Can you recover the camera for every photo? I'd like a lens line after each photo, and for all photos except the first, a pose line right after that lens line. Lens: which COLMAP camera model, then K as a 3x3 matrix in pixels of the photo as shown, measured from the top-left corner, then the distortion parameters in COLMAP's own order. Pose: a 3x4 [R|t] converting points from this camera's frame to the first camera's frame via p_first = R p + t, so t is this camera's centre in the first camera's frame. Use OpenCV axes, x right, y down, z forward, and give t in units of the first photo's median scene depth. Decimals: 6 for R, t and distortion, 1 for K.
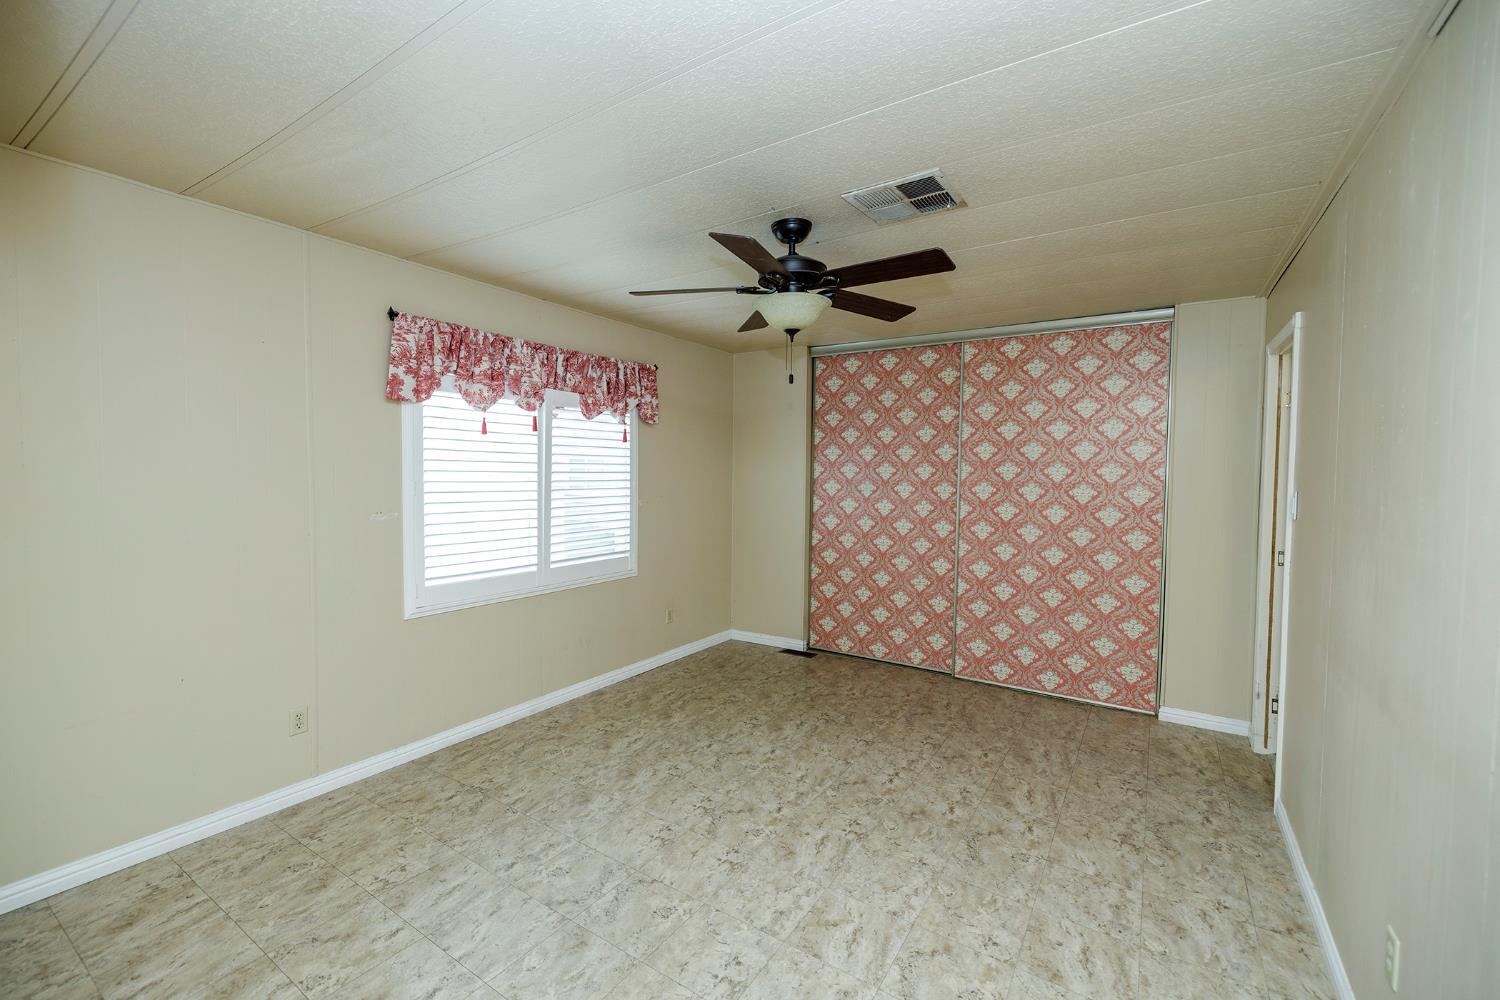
lens RADIAL K [[628.0, 0, 739.5], [0, 628.0, 495.4], [0, 0, 1]] dist [0.000687, 0.000734]
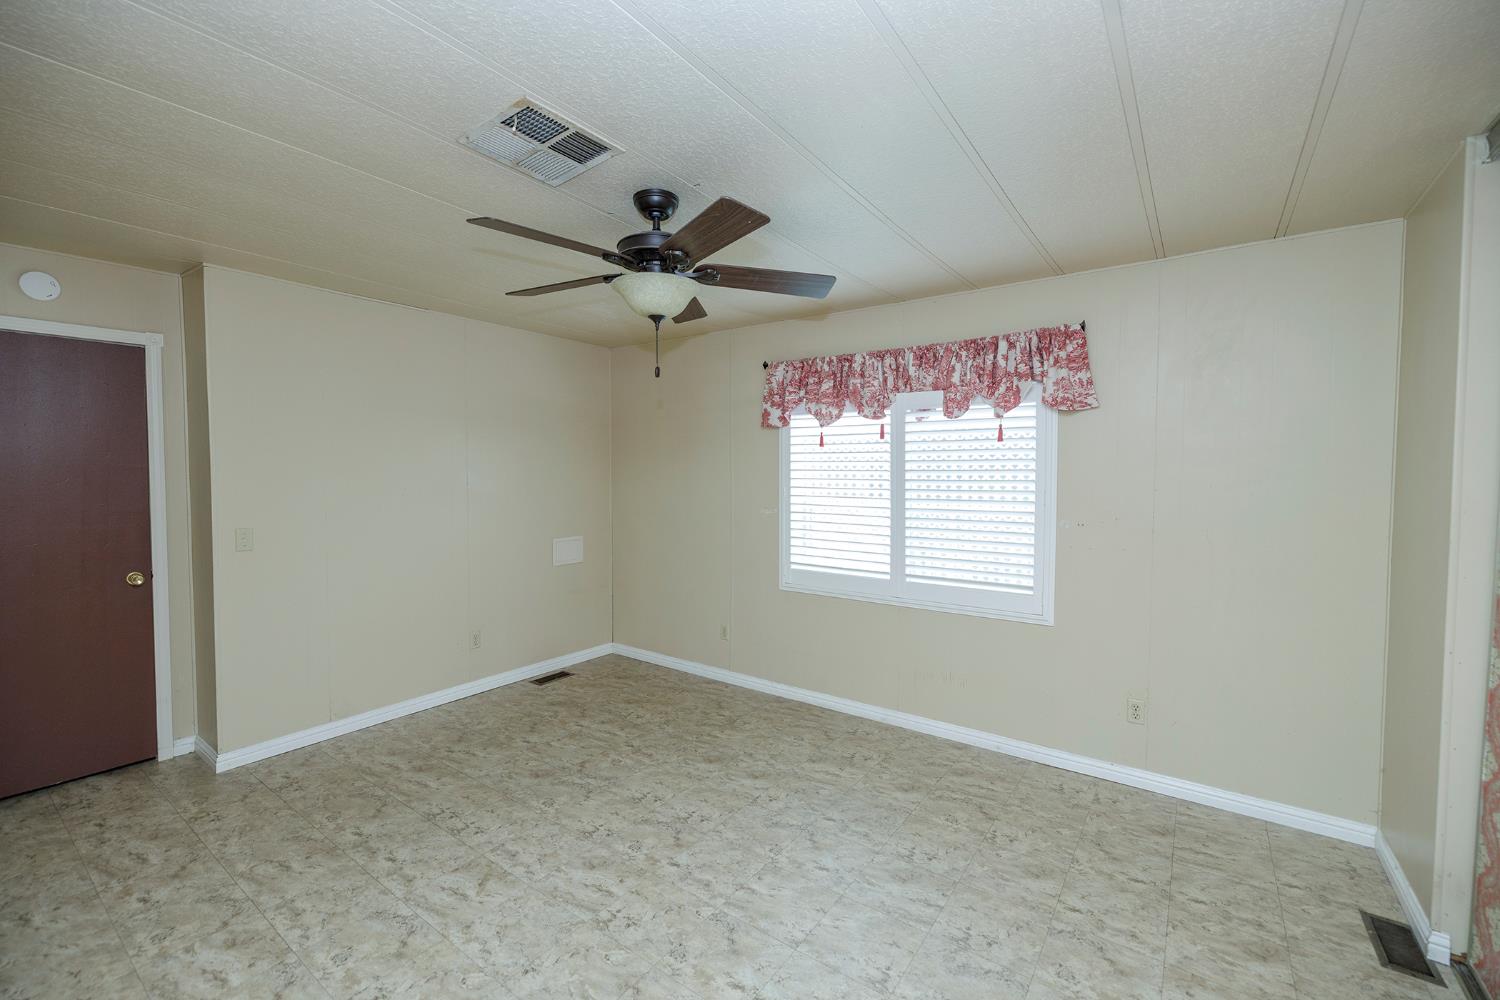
lens RADIAL K [[628.0, 0, 748.6], [0, 628.0, 499.4], [0, 0, 1]] dist [0.000687, 0.000734]
pose [[-0.041441, 0.029896, -0.998694, 0.729995], [-0.044278, 0.998515, 0.031728, -0.030536], [0.998159, 0.045535, -0.040055, 0.888886]]
